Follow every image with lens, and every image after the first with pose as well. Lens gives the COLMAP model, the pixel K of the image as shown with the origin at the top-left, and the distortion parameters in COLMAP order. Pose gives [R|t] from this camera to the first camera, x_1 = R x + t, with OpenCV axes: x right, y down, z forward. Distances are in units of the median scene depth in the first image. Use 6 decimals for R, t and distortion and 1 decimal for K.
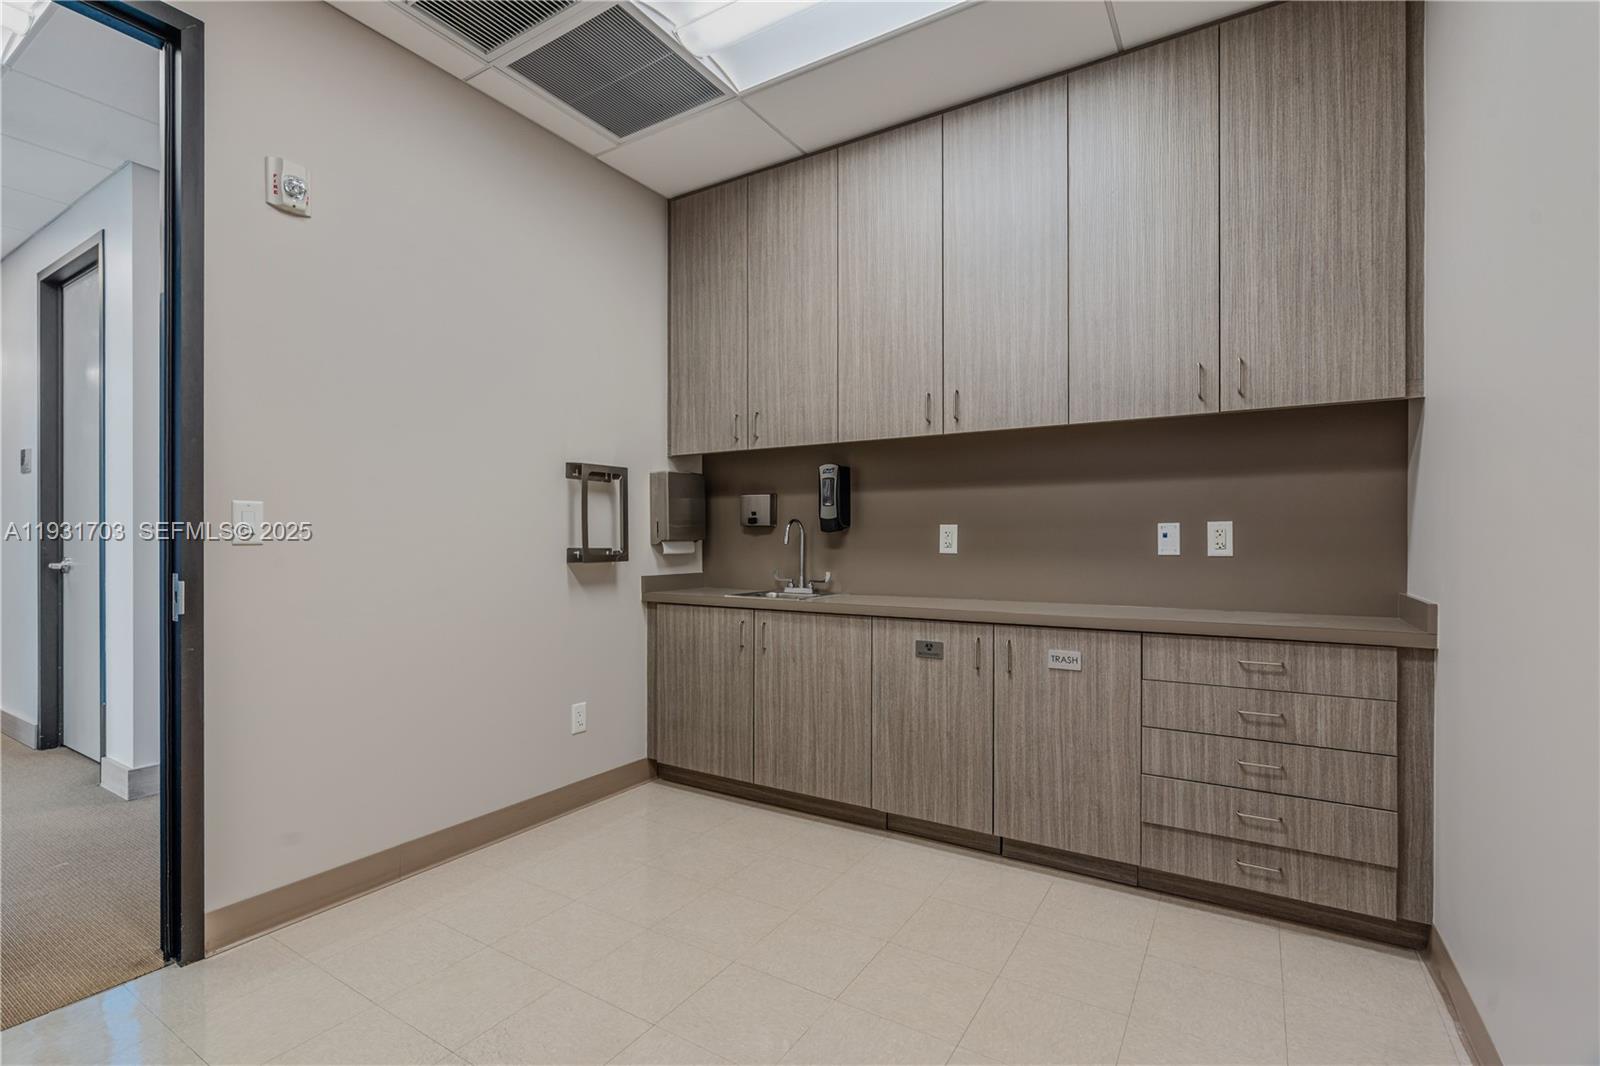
lens RADIAL K [[736.4, 0, 793.5], [0, 736.4, 542.7], [0, 0, 1]] dist [-0.003989, -0.000030]
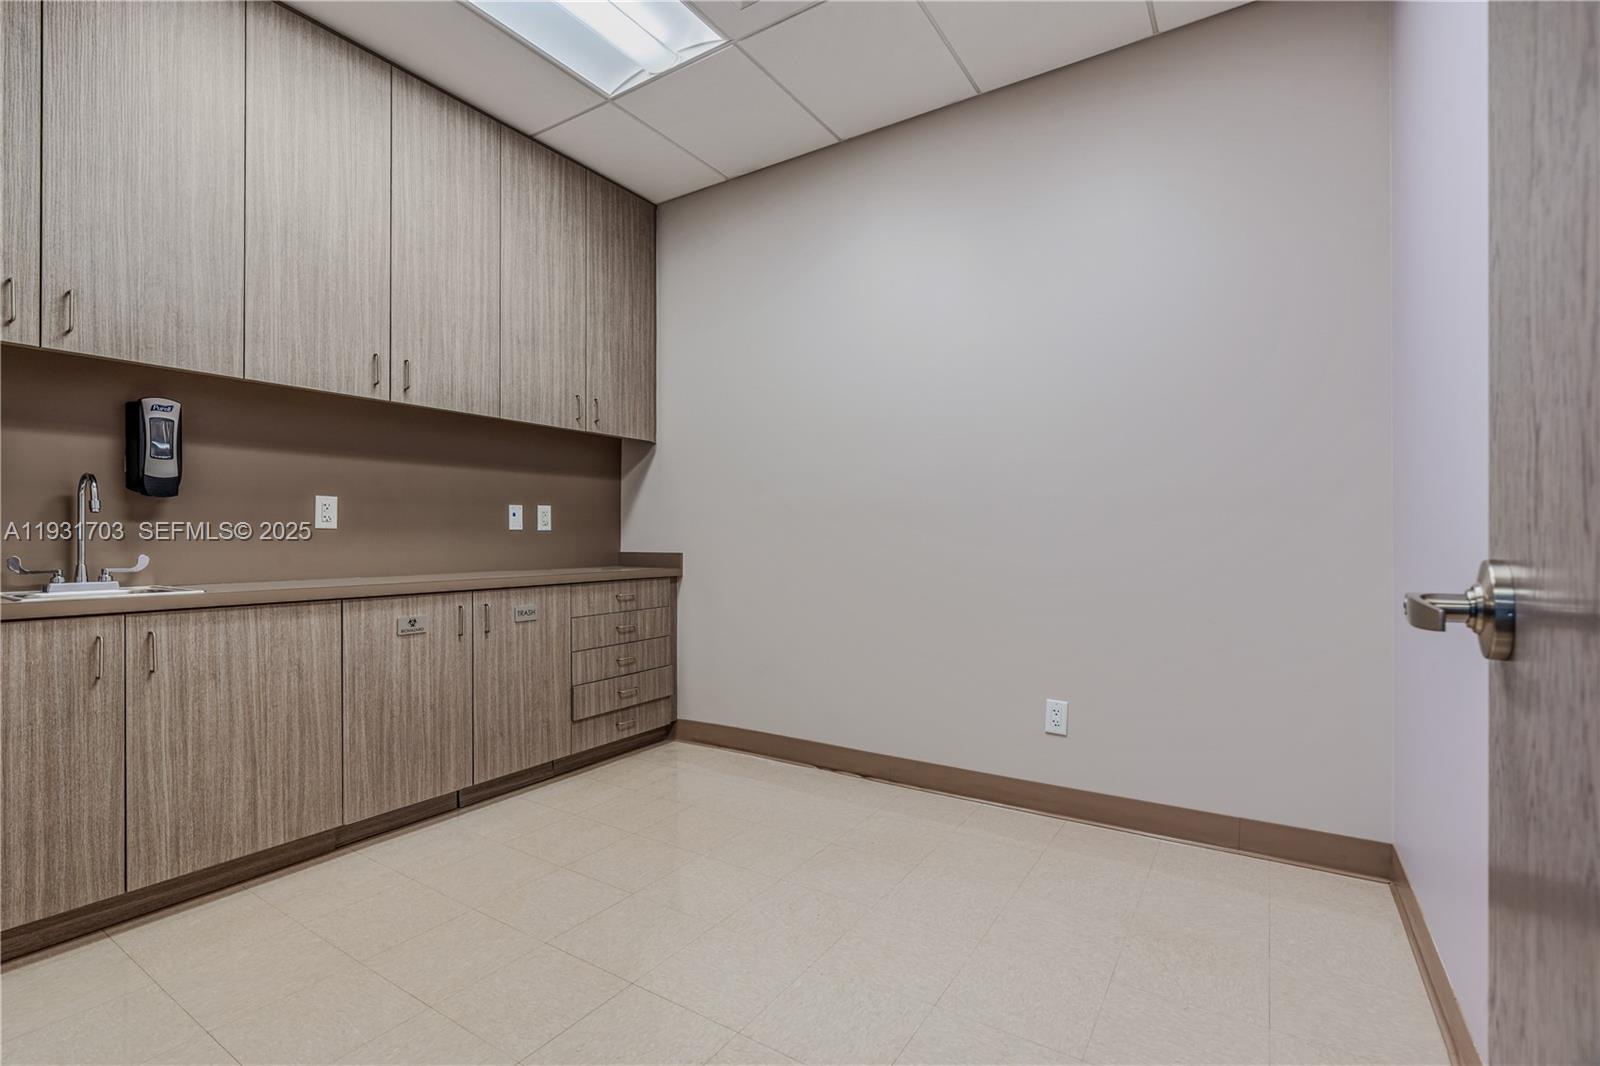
lens RADIAL K [[729.9, 0, 800.0], [0, 729.9, 533.0], [0, 0, 1]] dist [-0.000461, -0.000006]
pose [[0.013909, 0.005102, 0.999890, -0.769779], [0.003080, 0.999982, -0.005146, 0.030874], [-0.999899, 0.003151, 0.013893, 0.482744]]
